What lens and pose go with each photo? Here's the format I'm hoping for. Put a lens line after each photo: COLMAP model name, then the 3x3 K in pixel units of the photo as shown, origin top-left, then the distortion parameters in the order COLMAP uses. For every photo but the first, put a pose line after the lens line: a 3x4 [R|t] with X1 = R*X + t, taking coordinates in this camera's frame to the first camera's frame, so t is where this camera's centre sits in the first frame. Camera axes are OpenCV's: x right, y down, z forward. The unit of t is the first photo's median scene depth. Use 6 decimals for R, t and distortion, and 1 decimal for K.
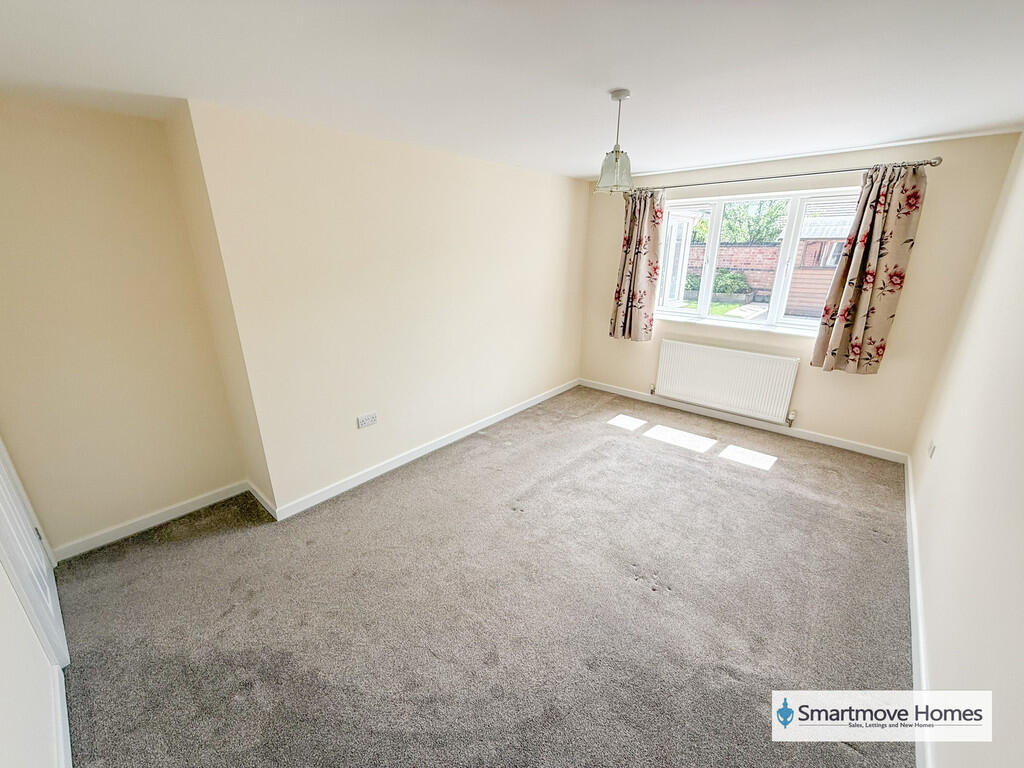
lens RADIAL K [[409.1, 0, 509.1], [0, 409.1, 384.5], [0, 0, 1]] dist [-0.000446, 0.000016]
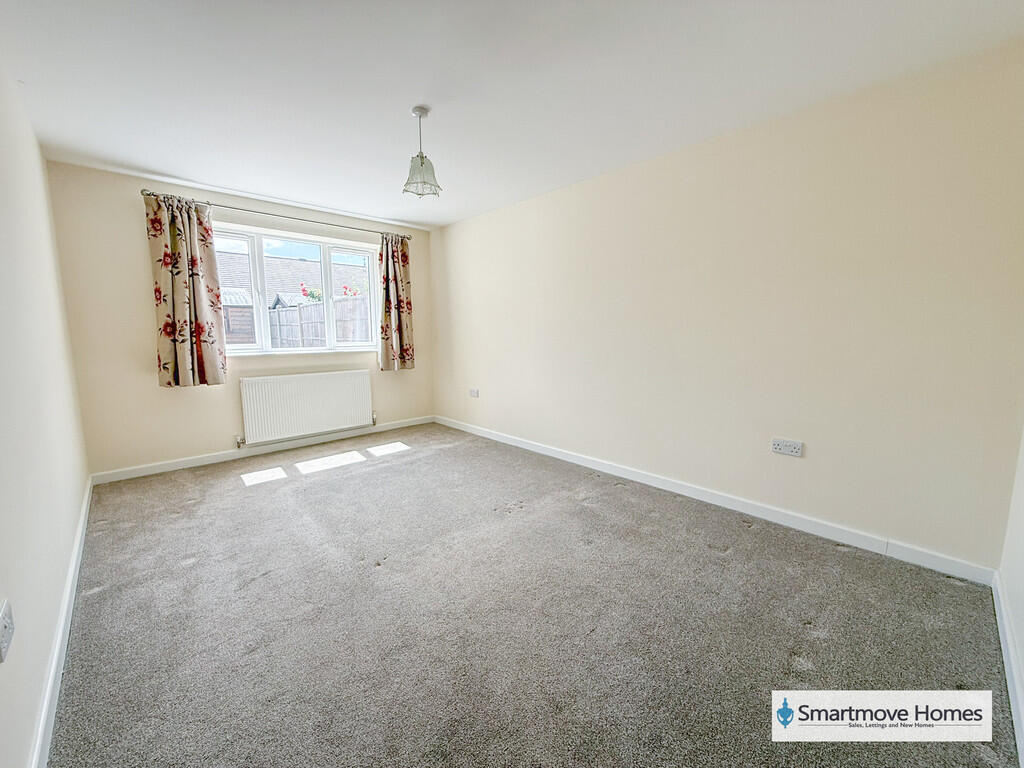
lens RADIAL K [[409.1, 0, 508.8], [0, 409.1, 381.8], [0, 0, 1]] dist [-0.000446, 0.000016]
pose [[0.086100, -0.120219, 0.989007, -0.473727], [0.325399, 0.941646, 0.086133, 0.005184], [-0.941649, 0.314406, 0.120195, 0.418168]]
